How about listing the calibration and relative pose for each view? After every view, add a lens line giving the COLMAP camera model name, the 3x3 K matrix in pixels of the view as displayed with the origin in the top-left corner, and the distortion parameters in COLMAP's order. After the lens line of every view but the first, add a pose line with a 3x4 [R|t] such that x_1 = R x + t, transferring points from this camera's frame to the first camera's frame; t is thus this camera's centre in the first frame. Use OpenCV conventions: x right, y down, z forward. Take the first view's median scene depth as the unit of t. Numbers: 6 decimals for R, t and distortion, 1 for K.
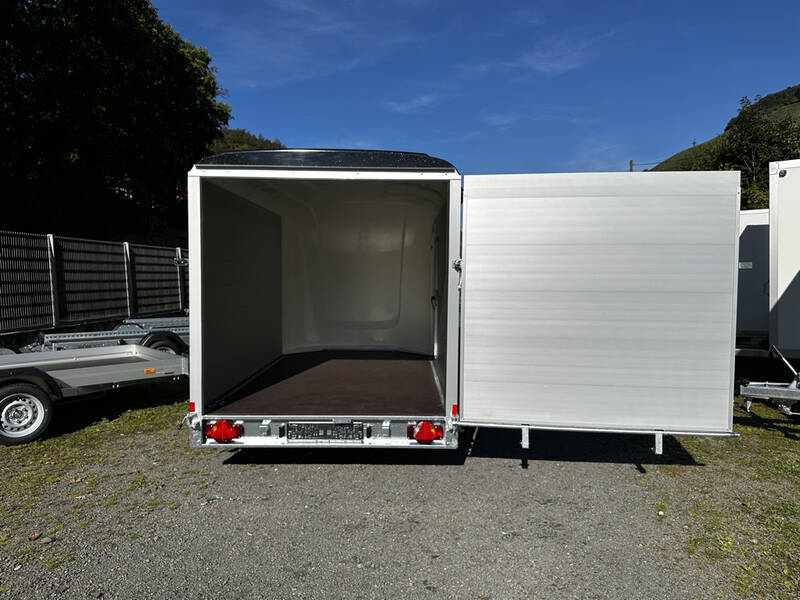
lens RADIAL K [[569.0, 0, 400.0], [0, 569.0, 300.0], [0, 0, 1]] dist [0.000383, -0.002207]
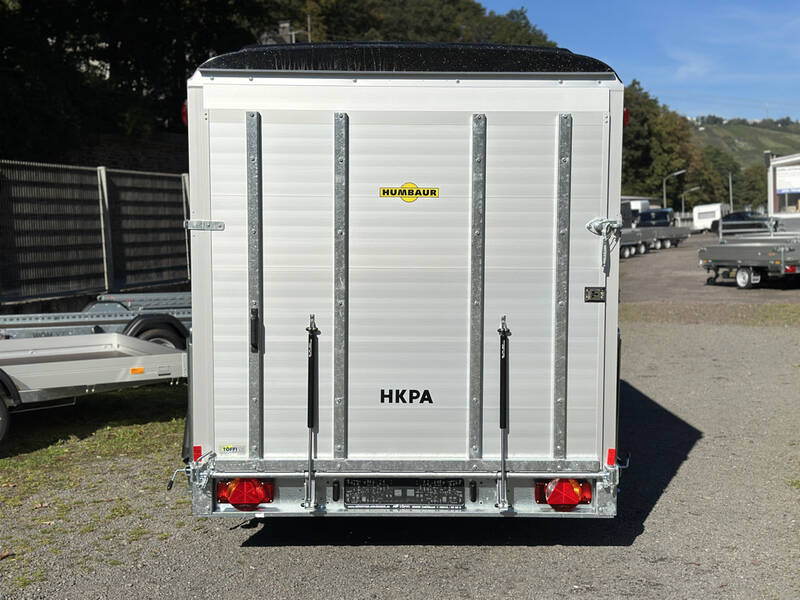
lens RADIAL K [[1106.2, 0, 400.0], [0, 1106.2, 300.0], [0, 0, 1]] dist [0.211895, -0.410180]
pose [[0.982577, 0.015678, -0.185192, 0.114122], [-0.009452, 0.999362, 0.034456, -0.009078], [0.185614, -0.032105, 0.982098, -0.249556]]
